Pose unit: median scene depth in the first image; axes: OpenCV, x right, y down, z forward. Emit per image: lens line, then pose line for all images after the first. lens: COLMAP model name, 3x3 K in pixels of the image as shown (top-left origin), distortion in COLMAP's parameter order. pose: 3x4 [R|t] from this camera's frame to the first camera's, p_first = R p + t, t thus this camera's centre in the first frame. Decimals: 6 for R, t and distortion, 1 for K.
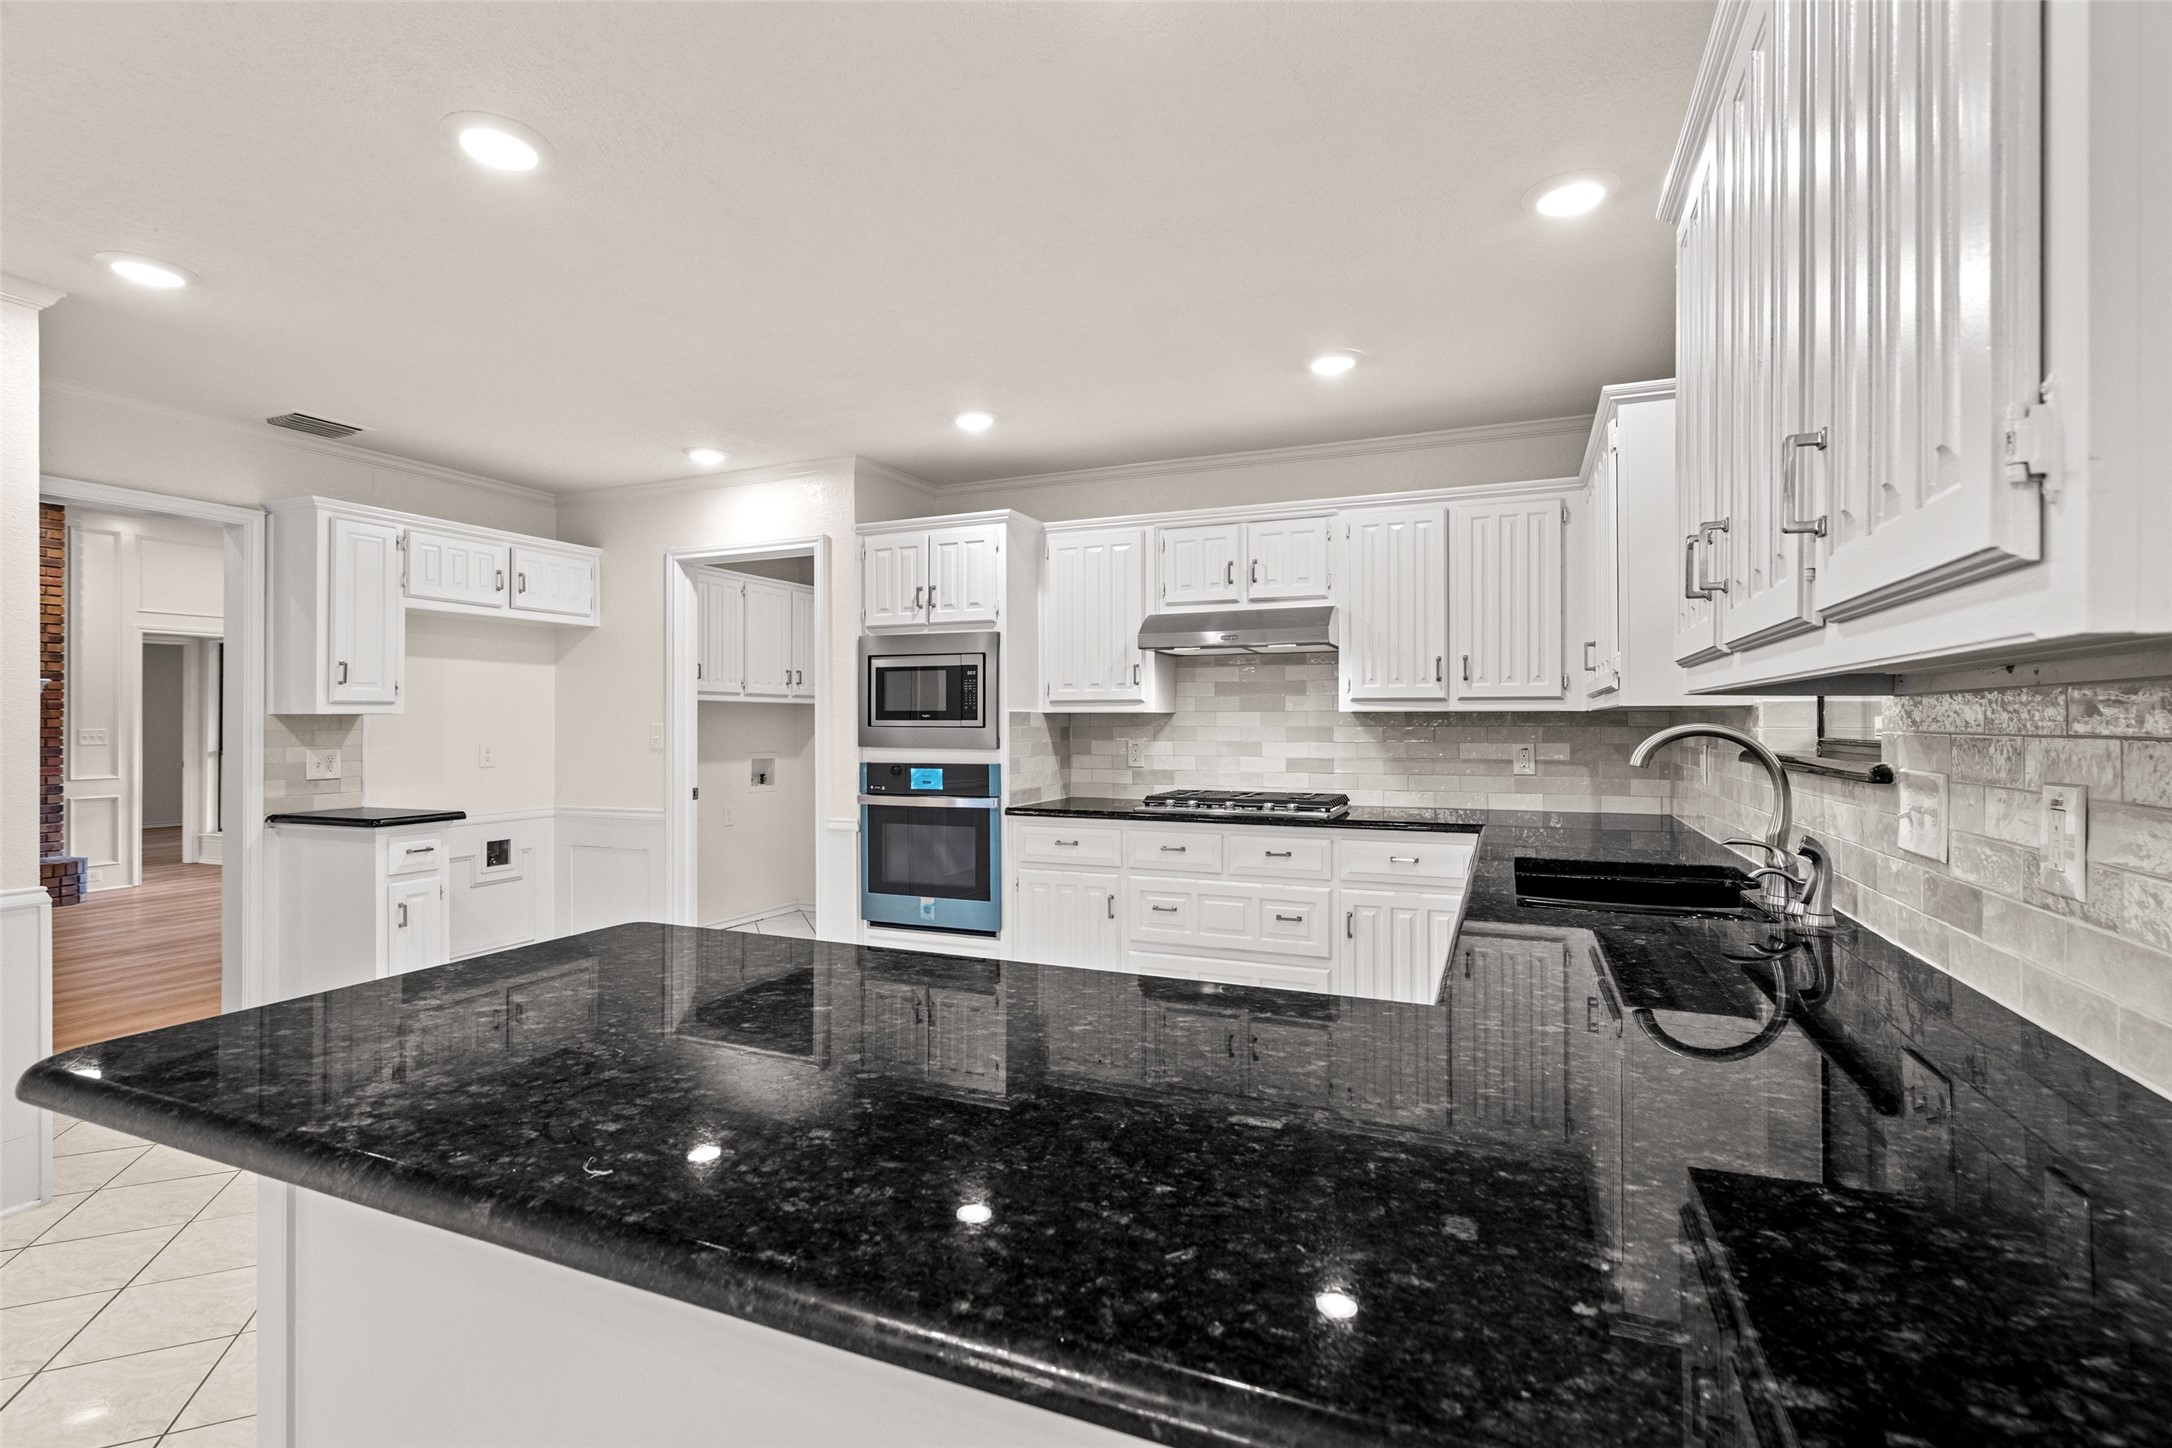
lens RADIAL K [[978.5, 0, 1091.6], [0, 978.5, 709.7], [0, 0, 1]] dist [-0.001142, 0.000734]
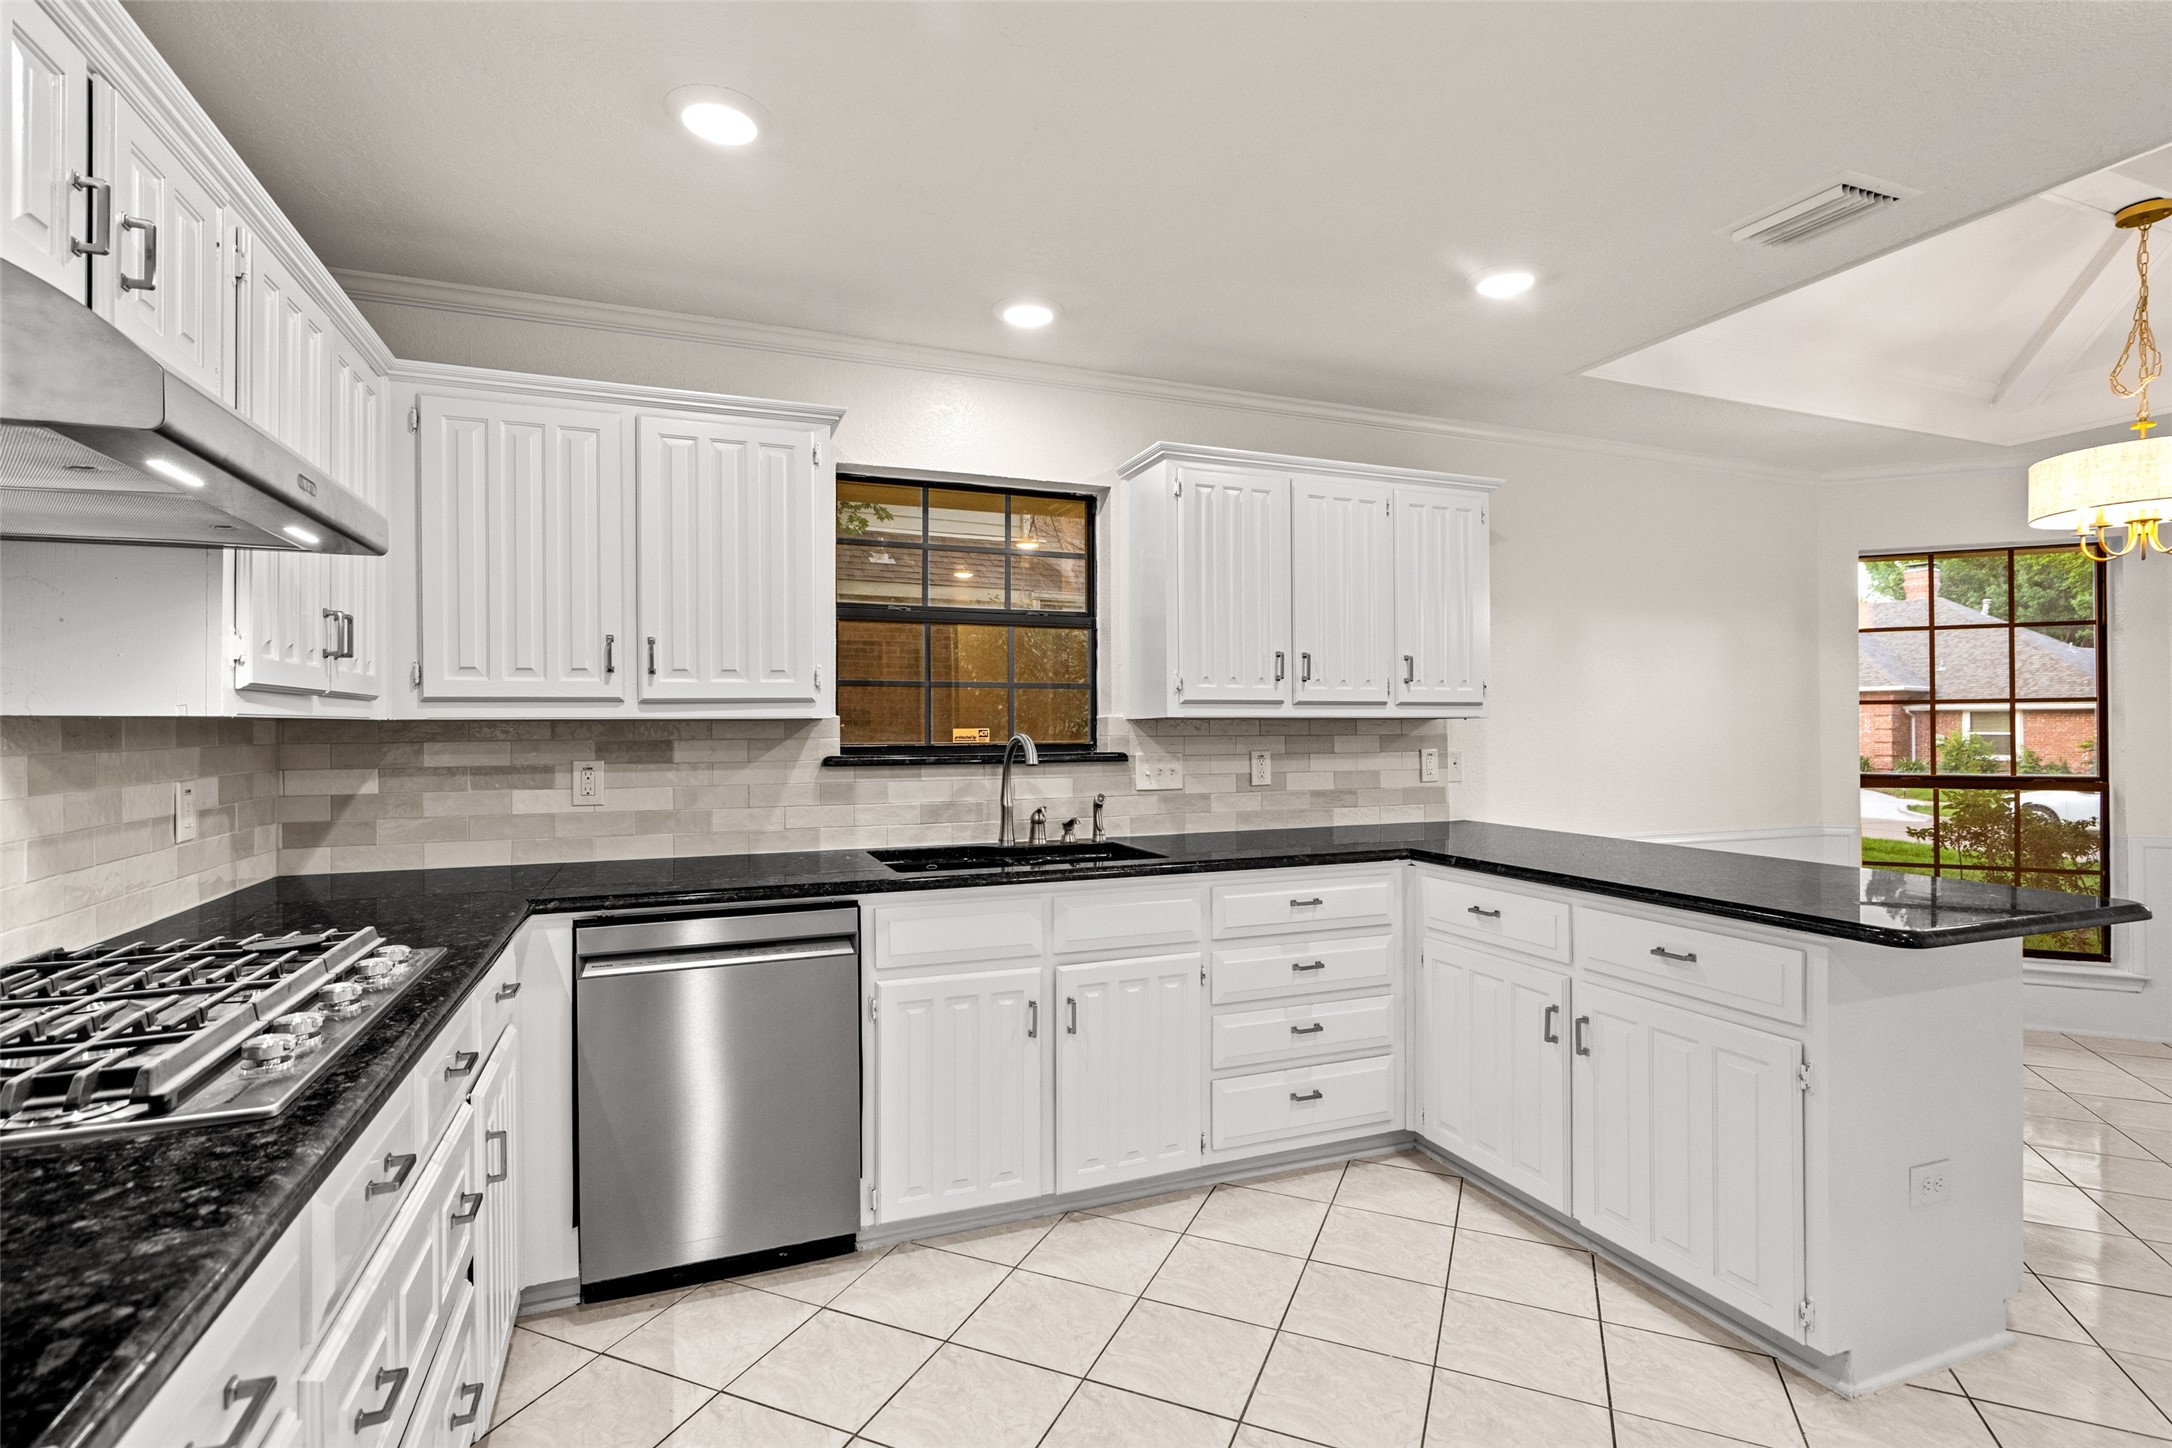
lens RADIAL K [[1045.2, 0, 1091.8], [0, 1045.2, 728.9], [0, 0, 1]] dist [-0.000628, 0.000305]
pose [[-0.703117, -0.003354, 0.711066, -0.273476], [-0.010776, 0.999924, -0.005939, 0.005384], [-0.710992, -0.011839, -0.703100, 1.001642]]
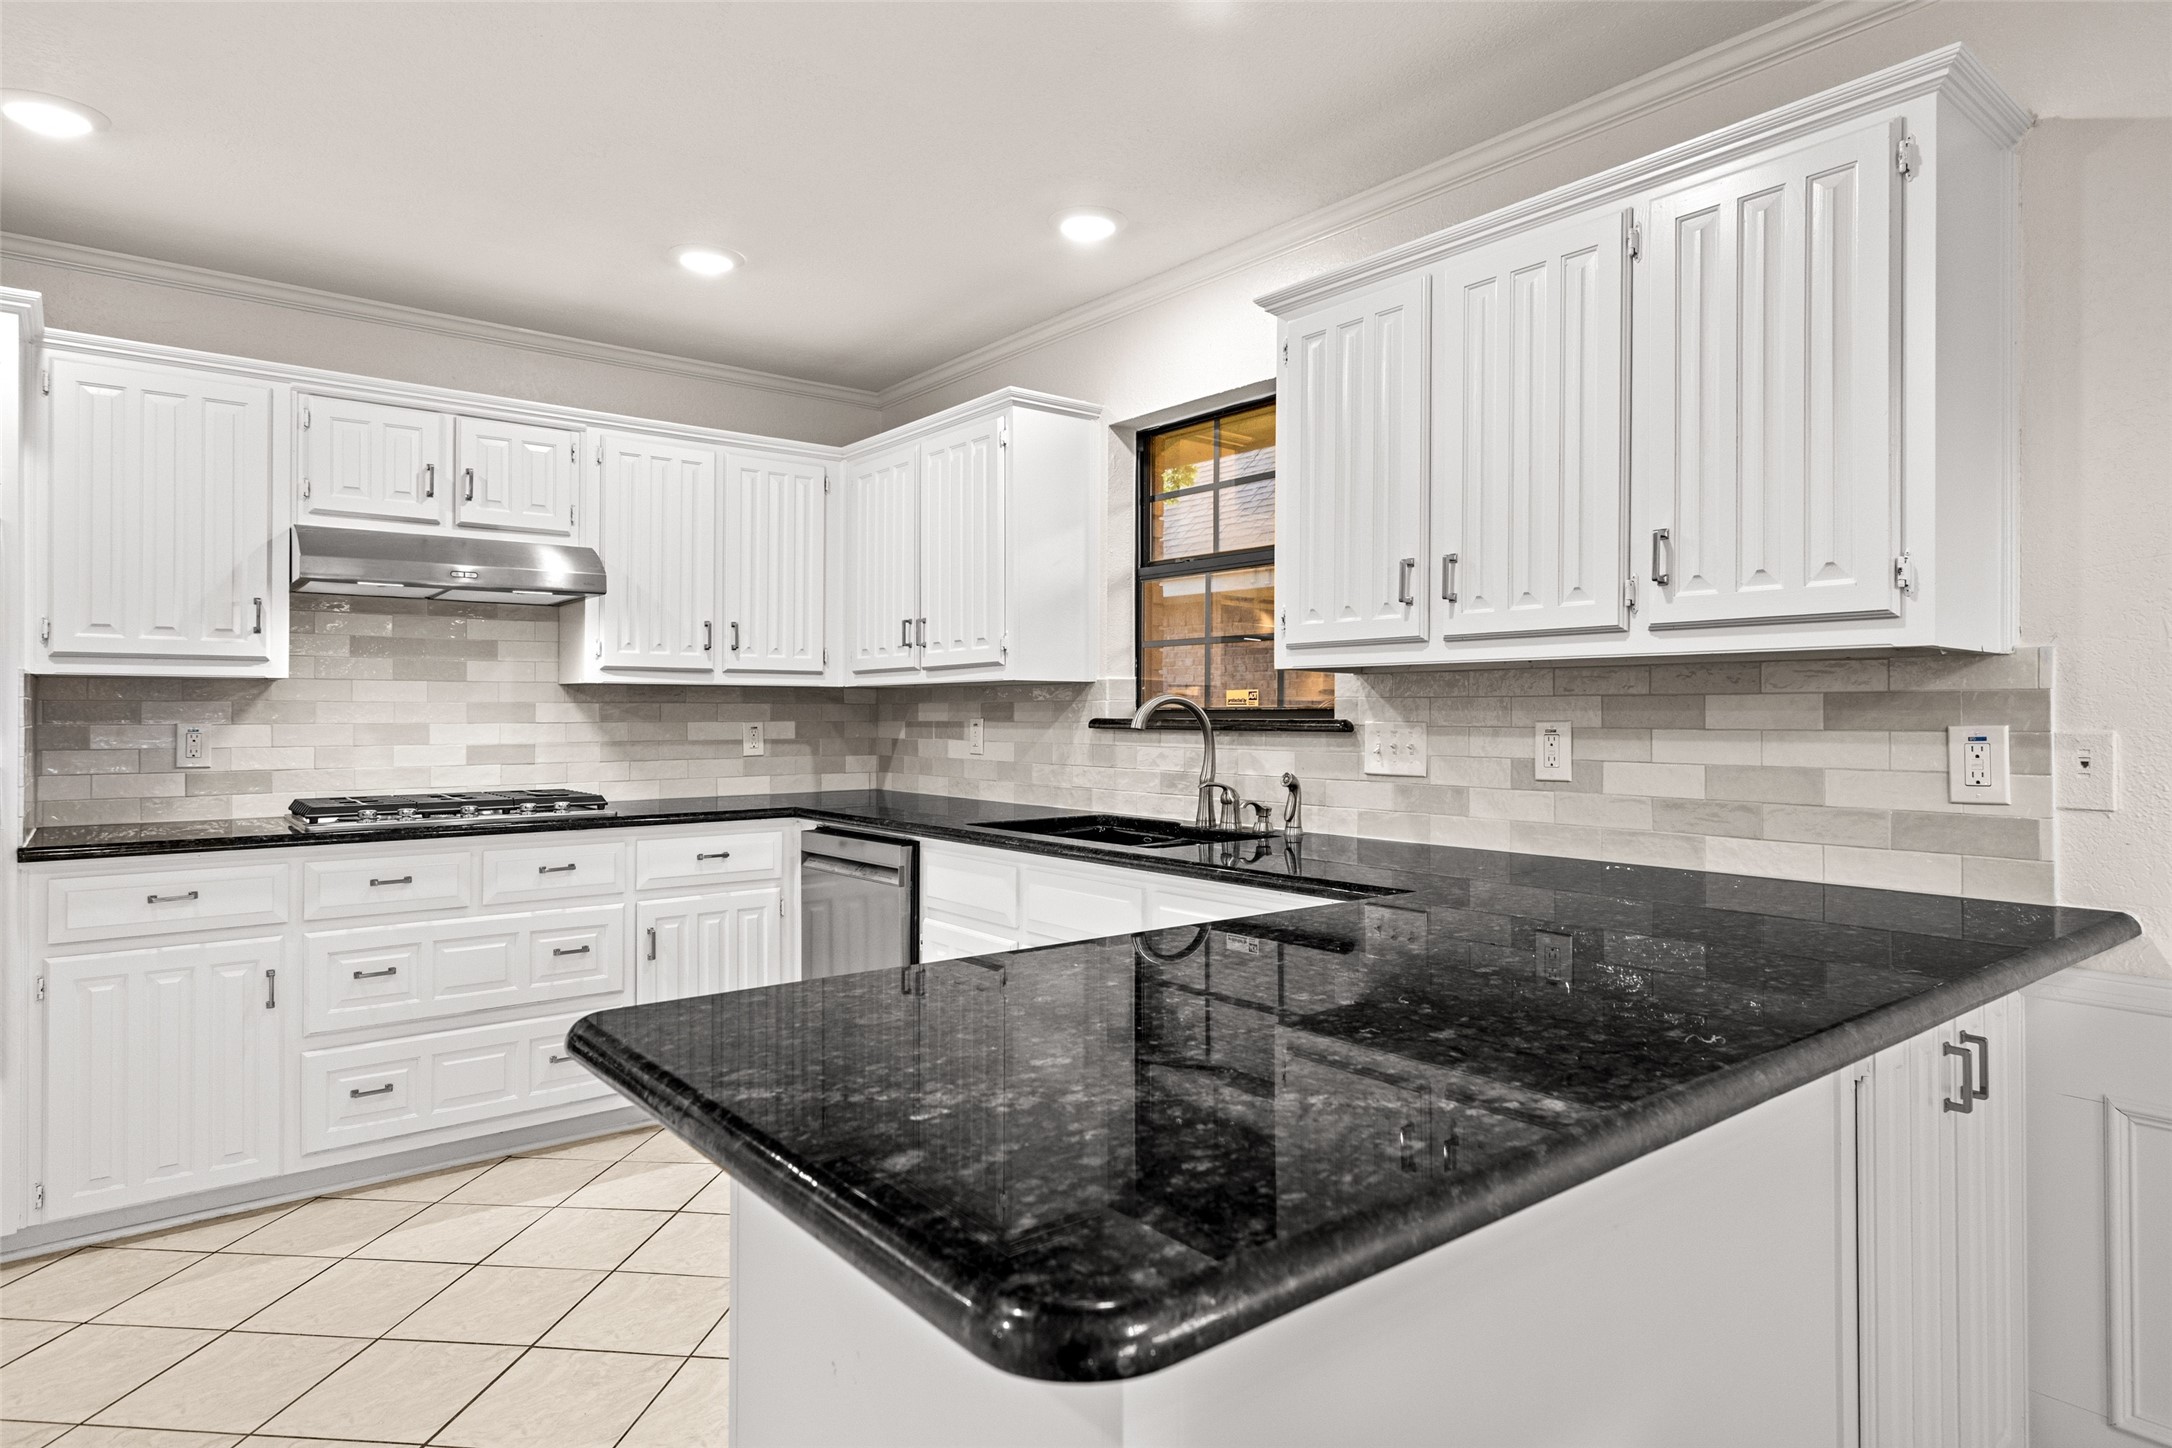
lens RADIAL K [[1233.5, 0, 1067.7], [0, 1233.5, 709.8], [0, 0, 1]] dist [-0.001107, 0.001632]
pose [[0.491685, 0.000355, 0.870773, -0.399990], [-0.014176, 0.999871, 0.007597, 0.010086], [-0.870658, -0.016080, 0.491626, 0.168581]]
